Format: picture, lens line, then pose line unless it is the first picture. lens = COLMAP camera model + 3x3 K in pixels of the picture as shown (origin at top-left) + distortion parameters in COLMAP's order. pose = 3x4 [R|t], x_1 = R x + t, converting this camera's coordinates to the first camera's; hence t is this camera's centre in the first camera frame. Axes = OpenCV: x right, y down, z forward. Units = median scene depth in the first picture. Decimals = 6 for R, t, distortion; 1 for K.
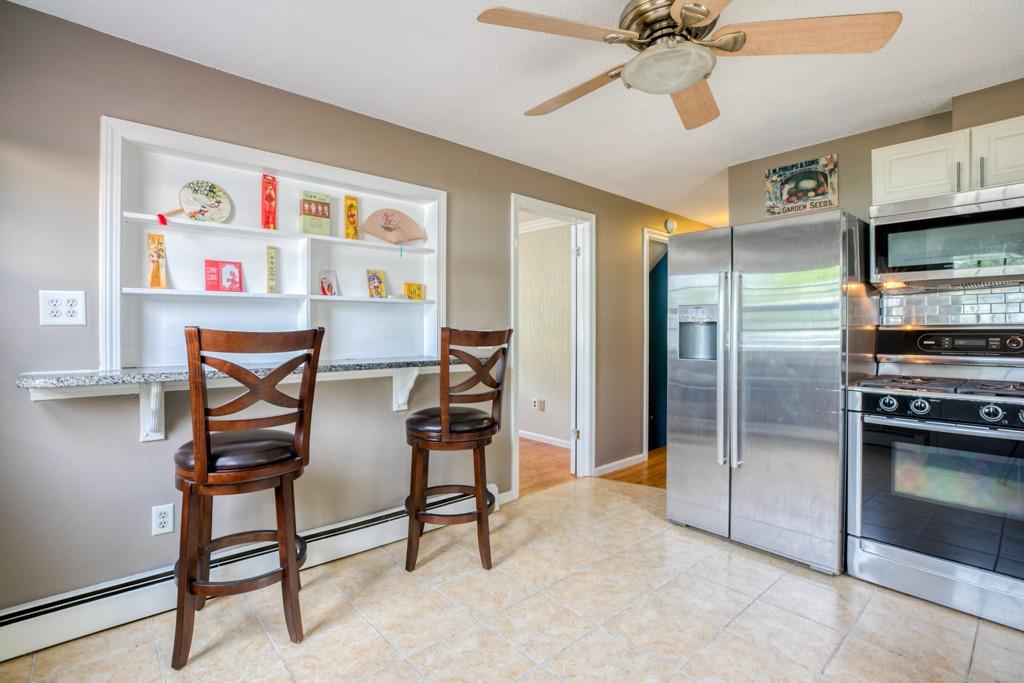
lens RADIAL K [[493.6, 0, 498.7], [0, 493.6, 329.2], [0, 0, 1]] dist [-0.001803, -0.000461]
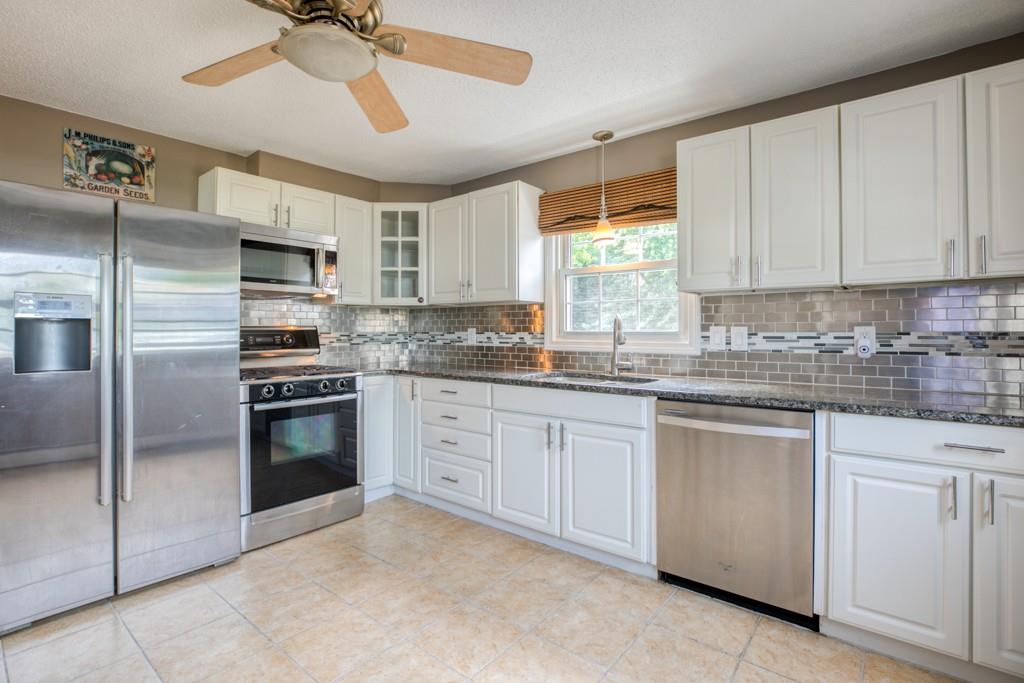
lens RADIAL K [[493.6, 0, 498.7], [0, 493.6, 329.2], [0, 0, 1]] dist [-0.001803, -0.000461]
pose [[-0.148009, 0.001046, 0.988985, -0.398116], [-0.000426, 0.999999, -0.001122, -0.000075], [-0.988986, -0.000587, -0.148008, 0.508550]]
